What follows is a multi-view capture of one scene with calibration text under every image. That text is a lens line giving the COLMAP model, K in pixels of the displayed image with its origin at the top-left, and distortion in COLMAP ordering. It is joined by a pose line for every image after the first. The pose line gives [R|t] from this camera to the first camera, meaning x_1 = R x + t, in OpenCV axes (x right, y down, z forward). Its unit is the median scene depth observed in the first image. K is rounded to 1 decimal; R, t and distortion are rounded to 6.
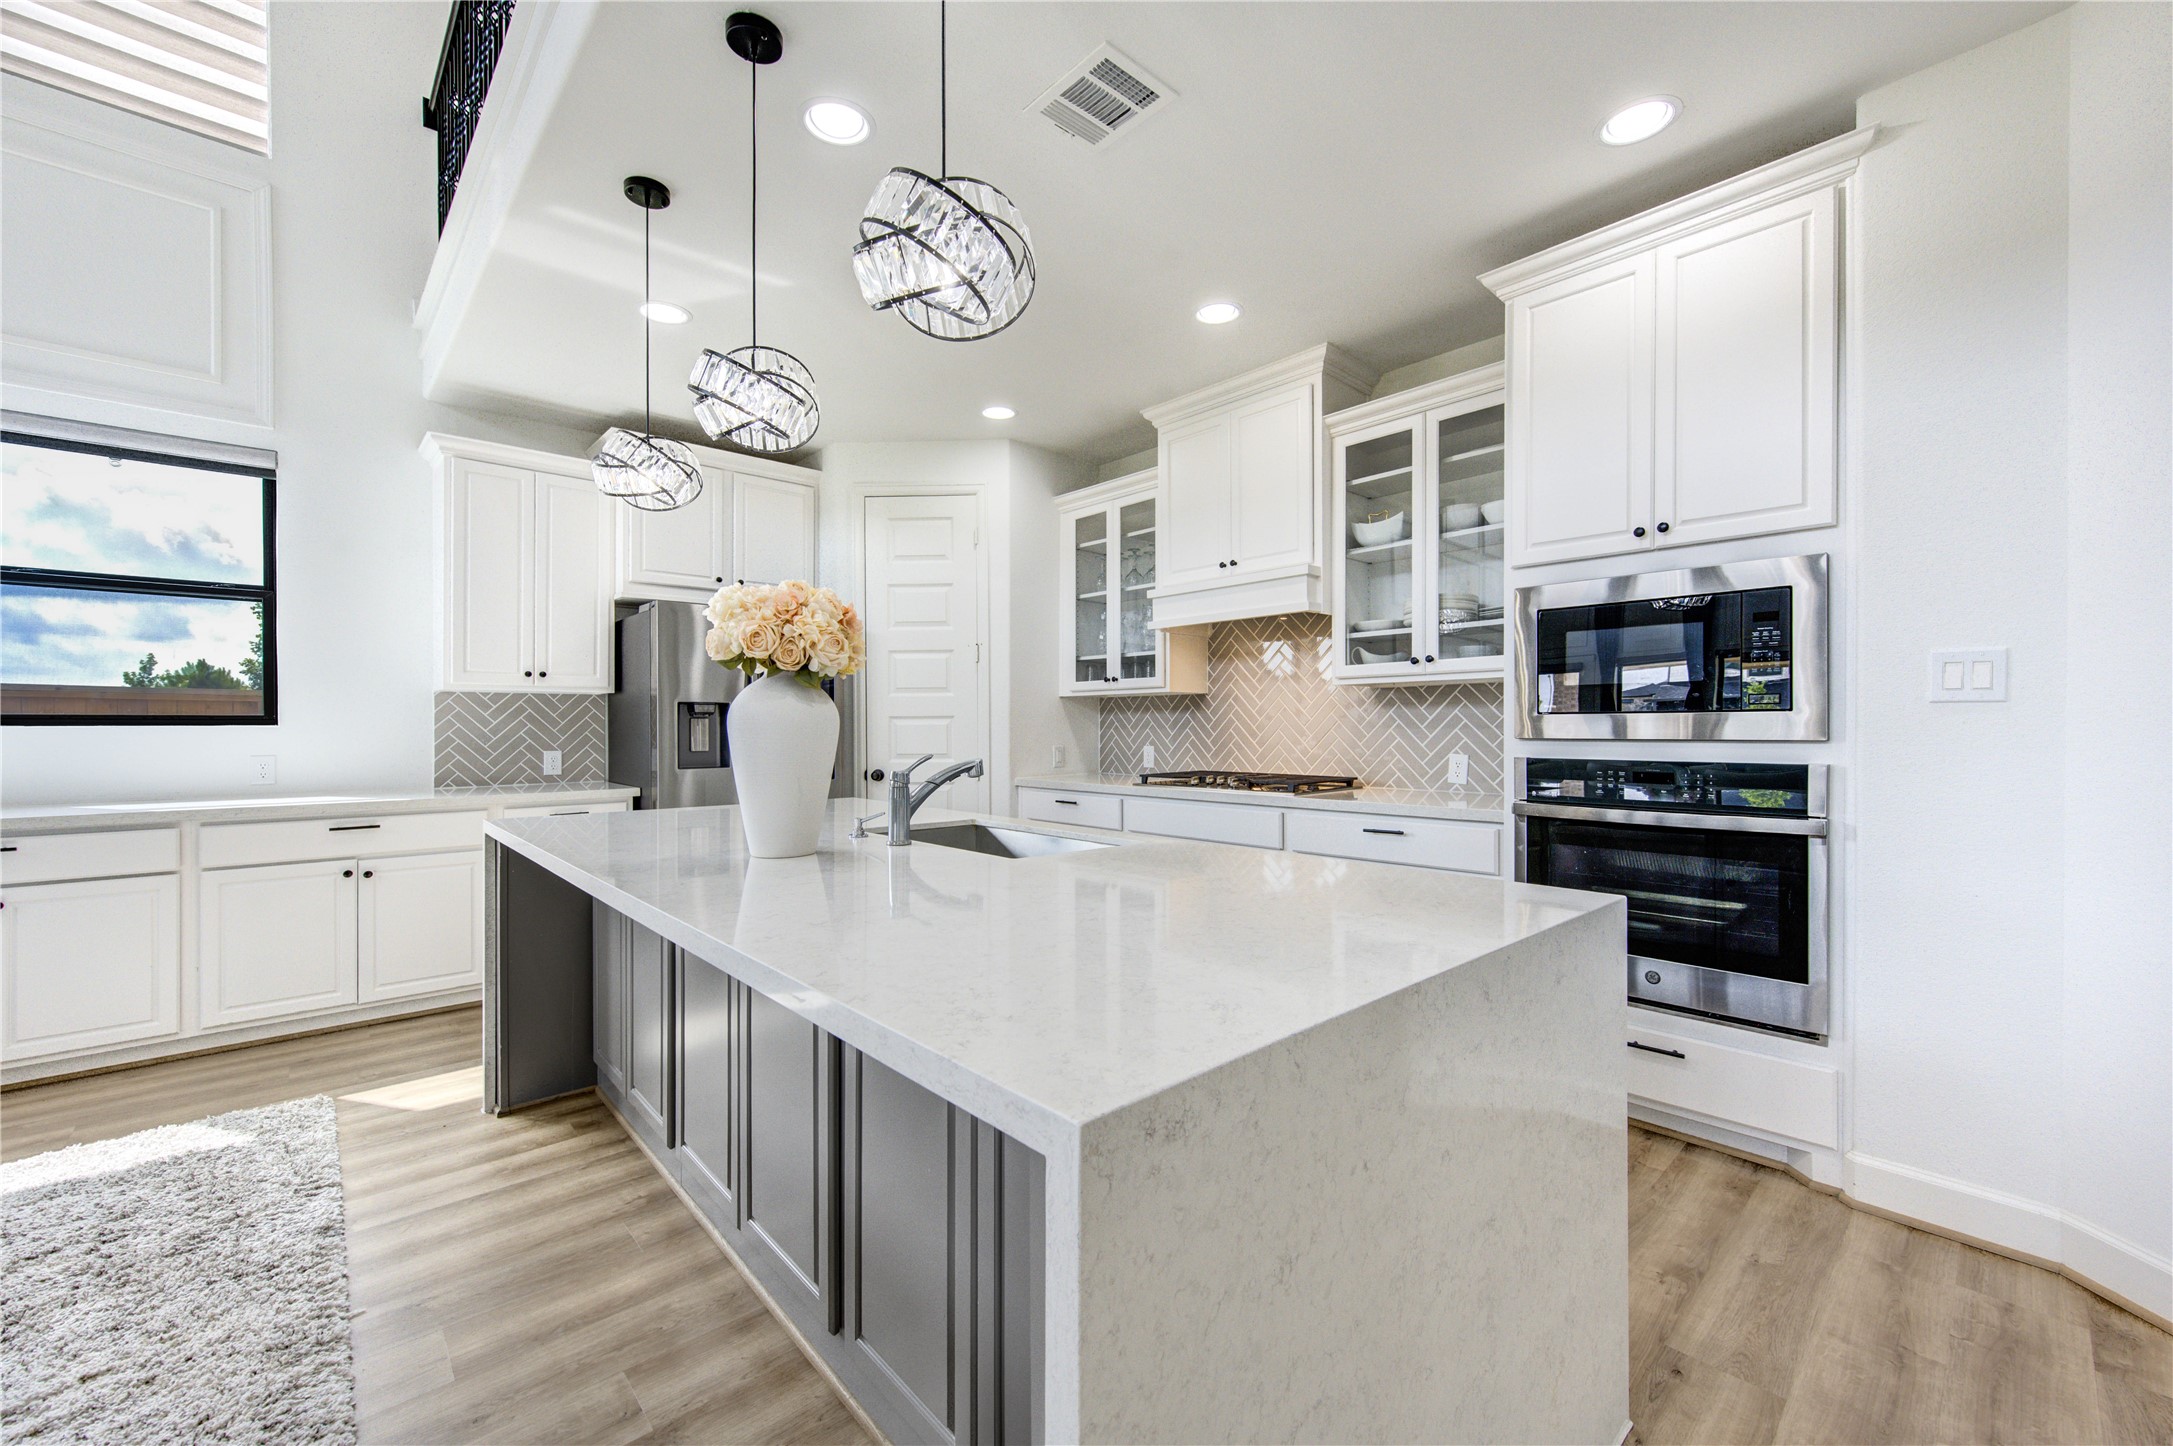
lens RADIAL K [[843.6, 0, 1089.3], [0, 843.6, 722.3], [0, 0, 1]] dist [-0.003677, -0.001014]
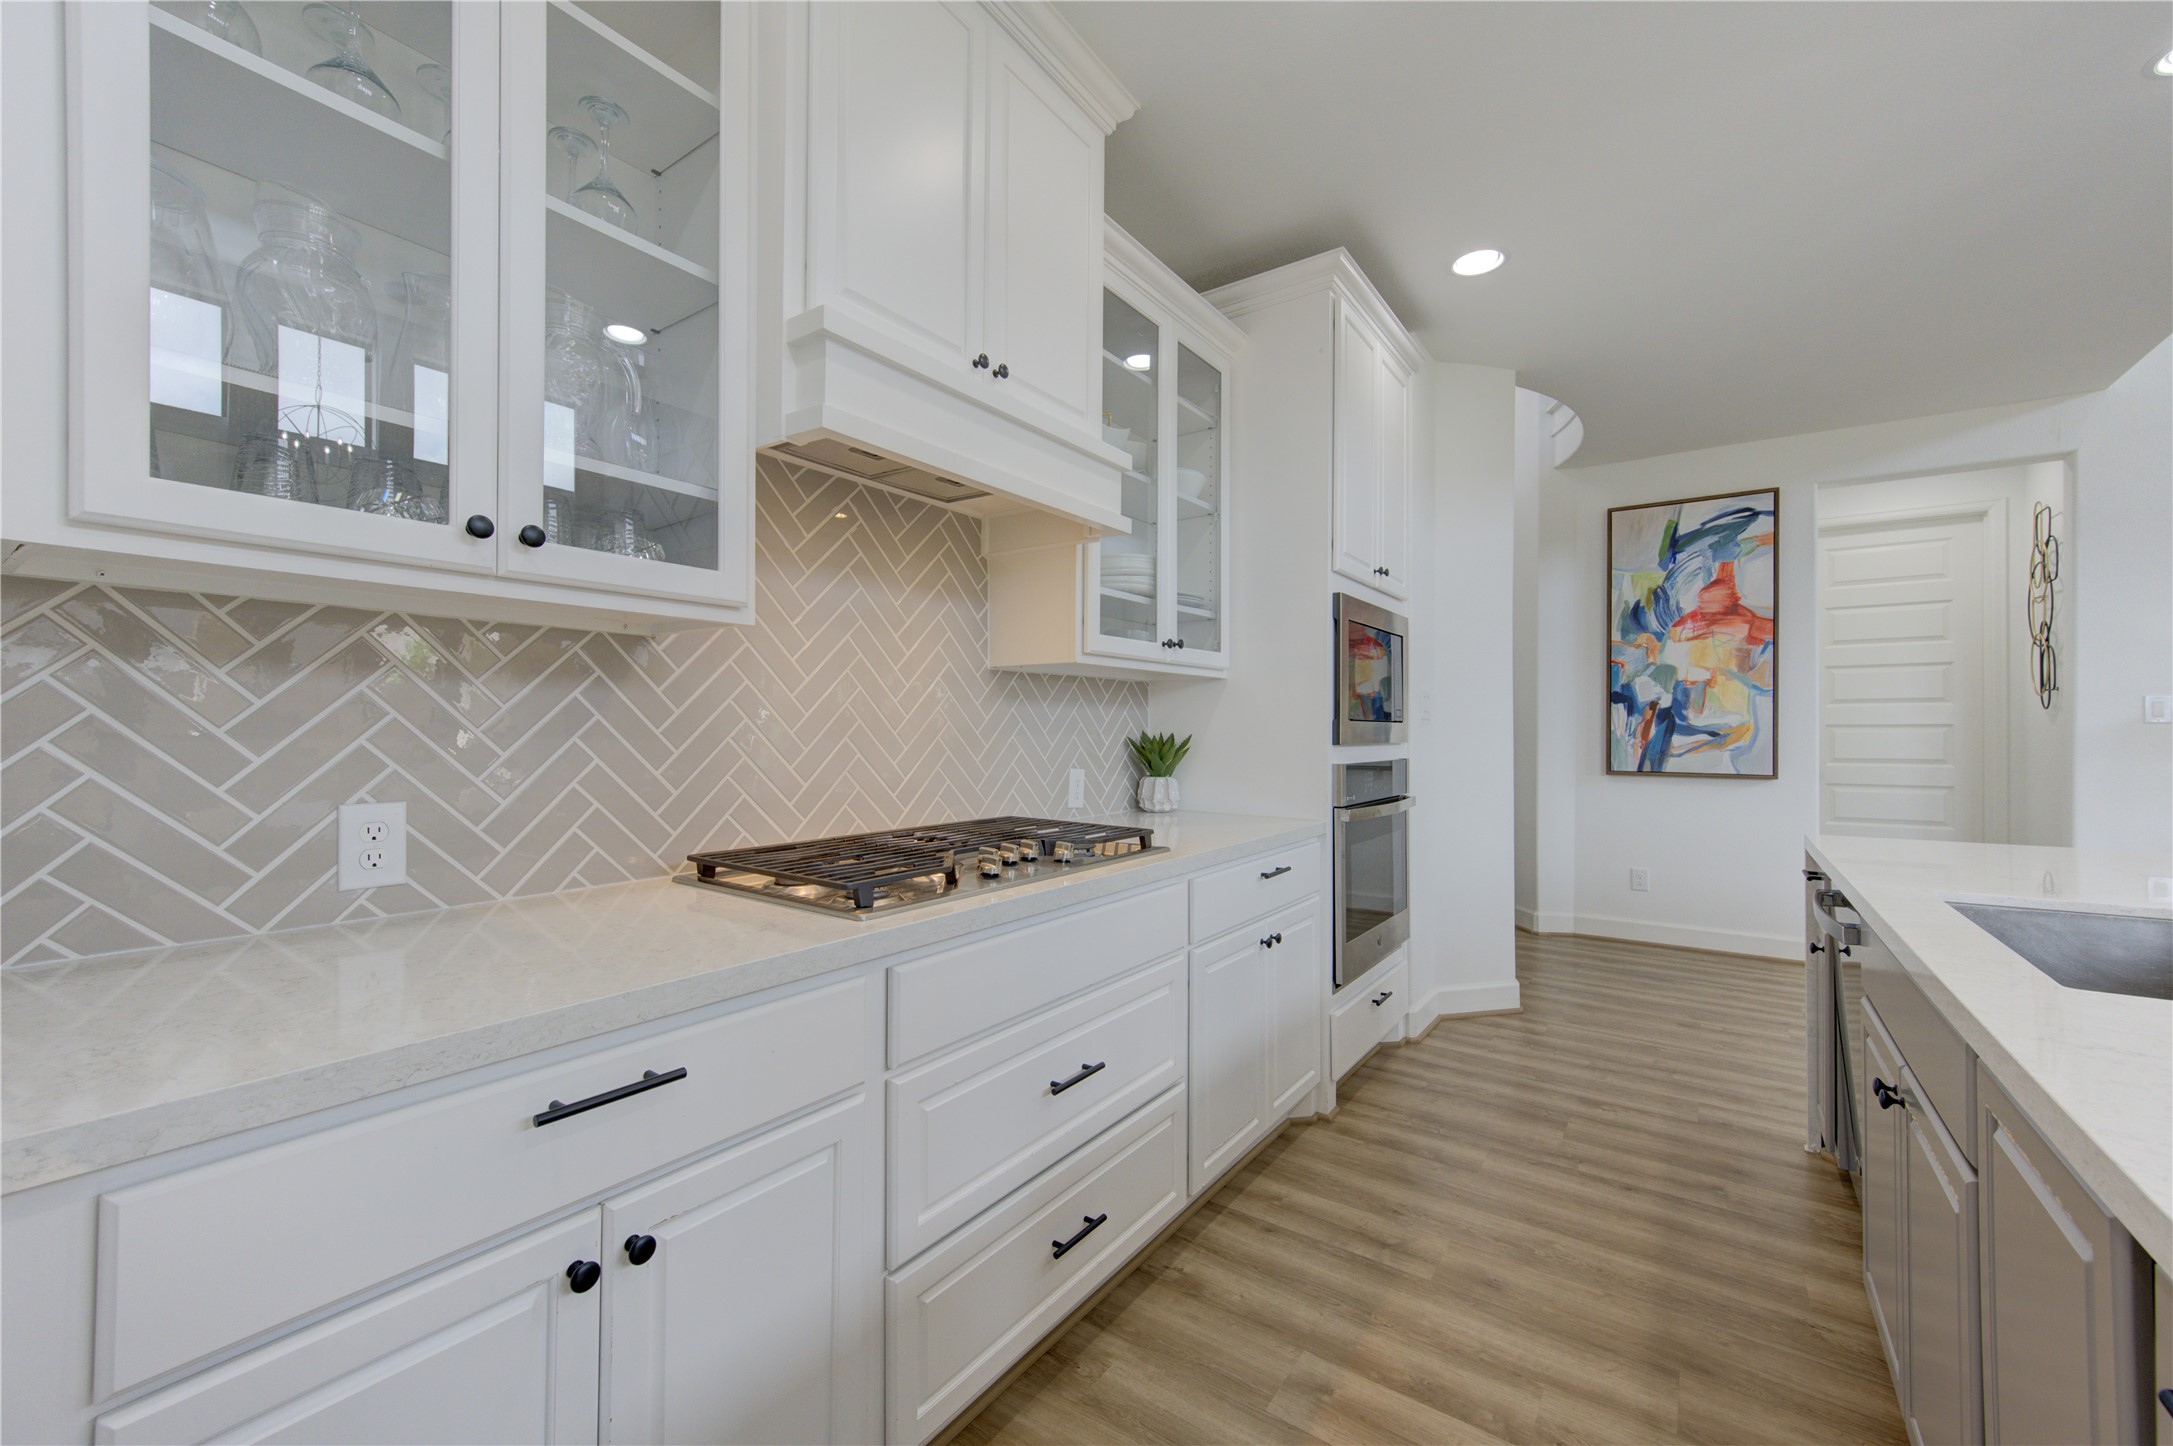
lens RADIAL K [[843.6, 0, 1075.2], [0, 843.6, 726.5], [0, 0, 1]] dist [-0.003677, -0.001014]
pose [[-0.182077, 0.007739, 0.983254, -0.270868], [-0.006942, 0.999934, -0.009156, 0.005872], [-0.983260, -0.008493, -0.182011, 1.006563]]
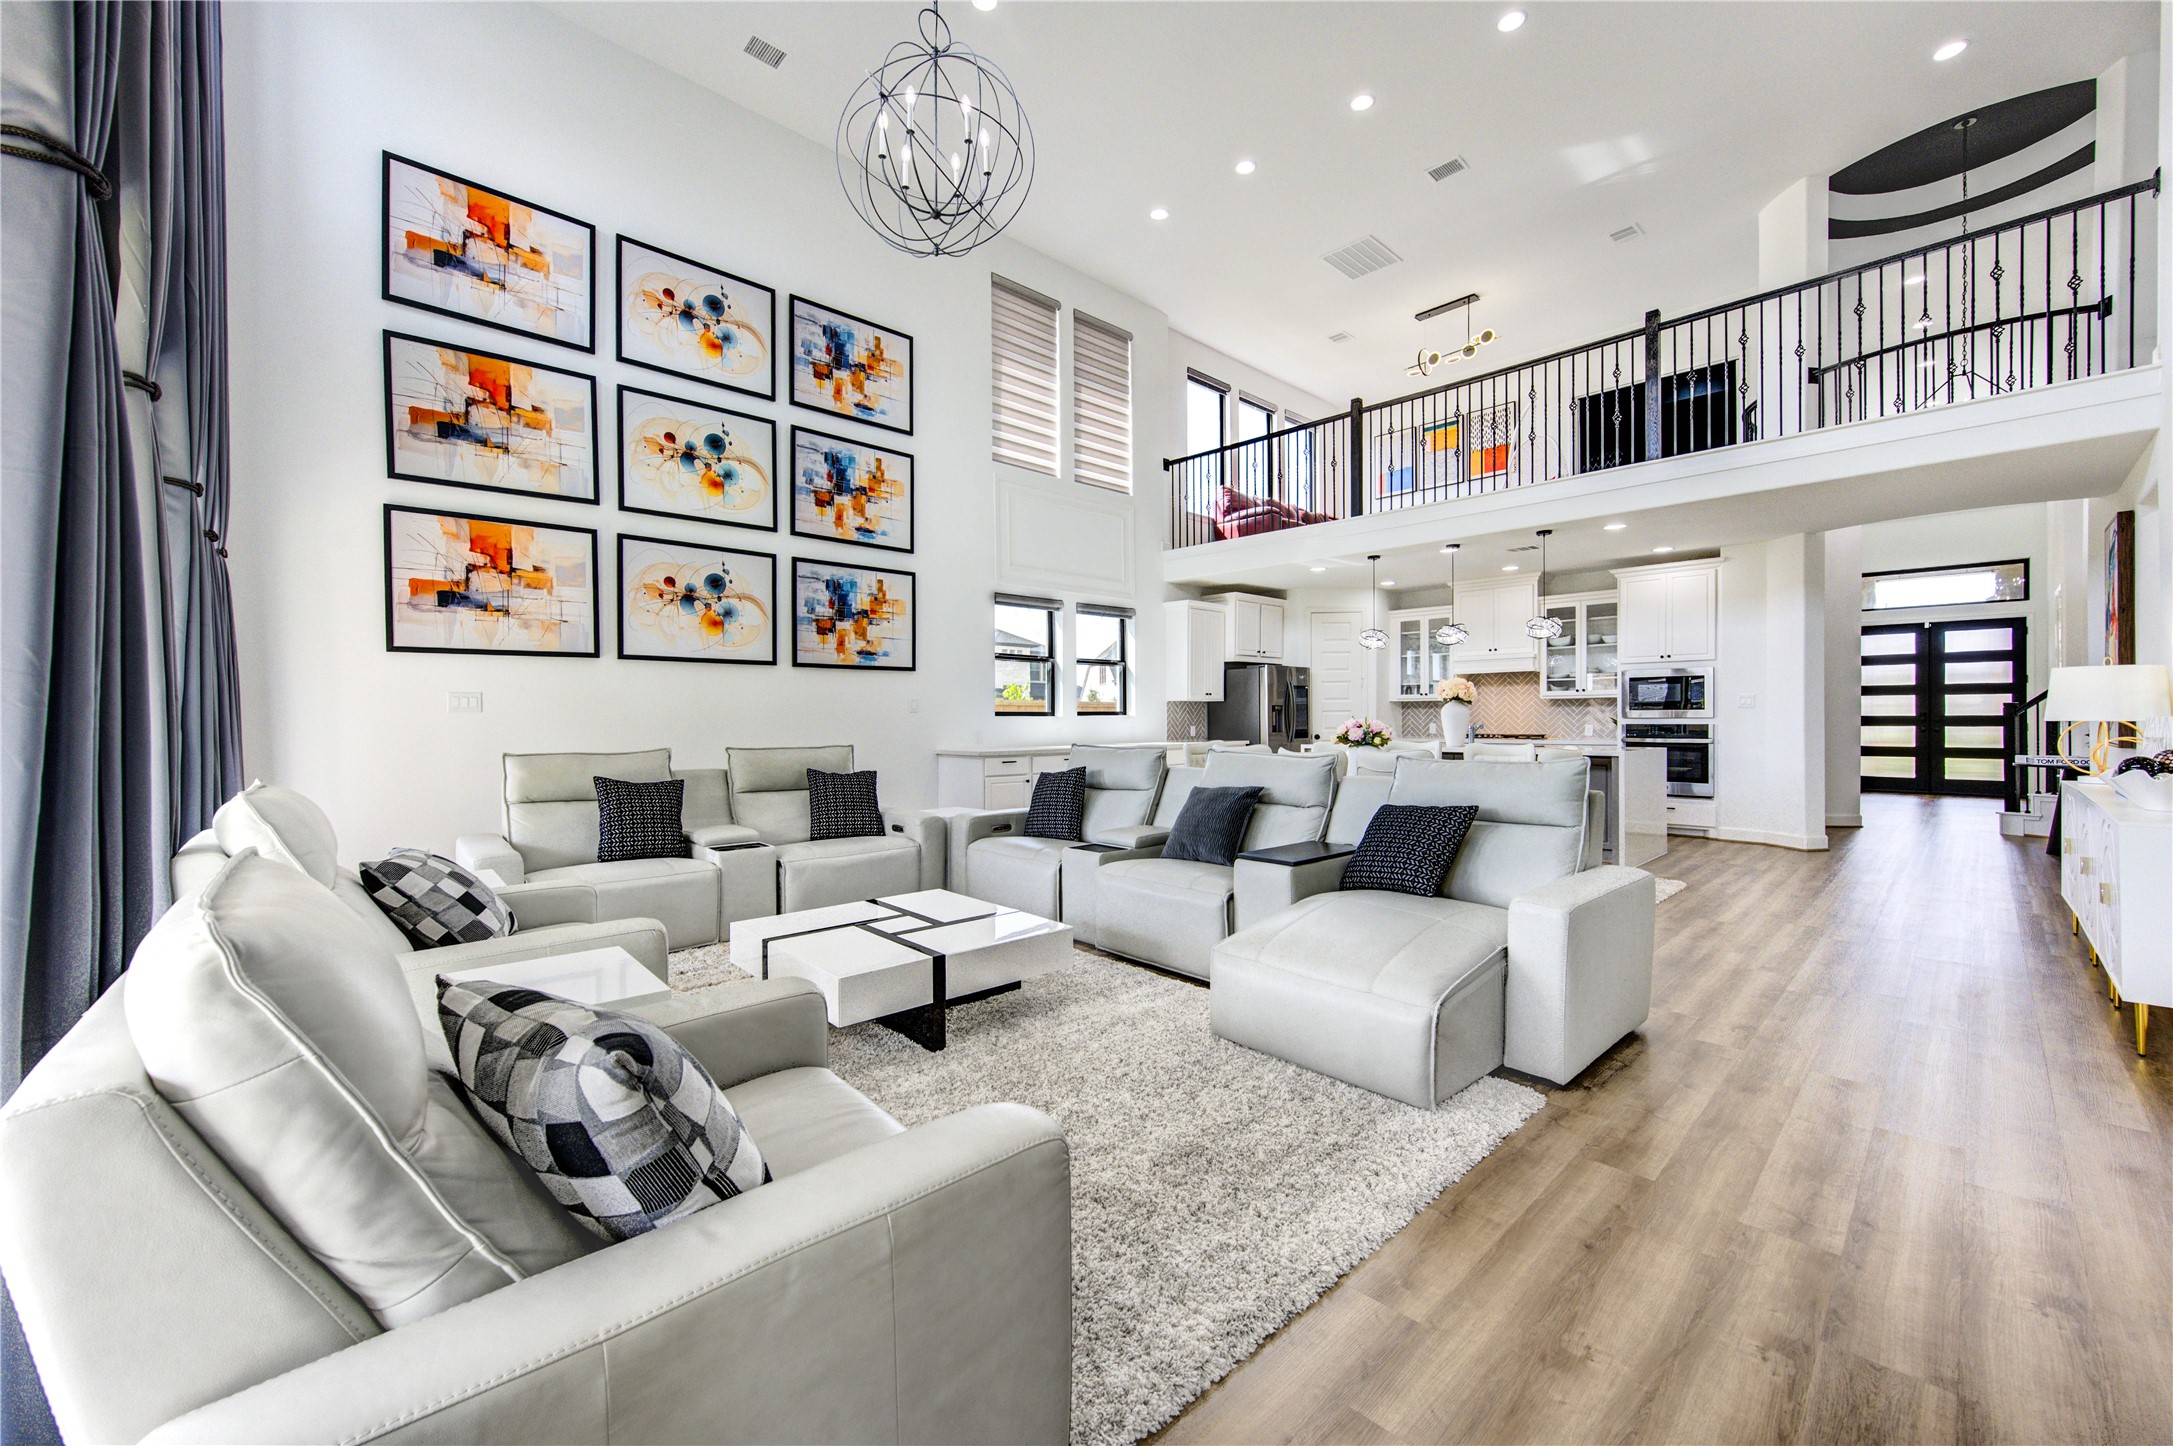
lens RADIAL K [[843.6, 0, 1080.7], [0, 843.6, 719.1], [0, 0, 1]] dist [-0.003677, -0.001014]
pose [[0.999924, -0.002701, 0.012044, -1.060819], [0.002586, 0.999951, 0.009503, -0.009128], [-0.012070, -0.009471, 0.999882, -1.449475]]
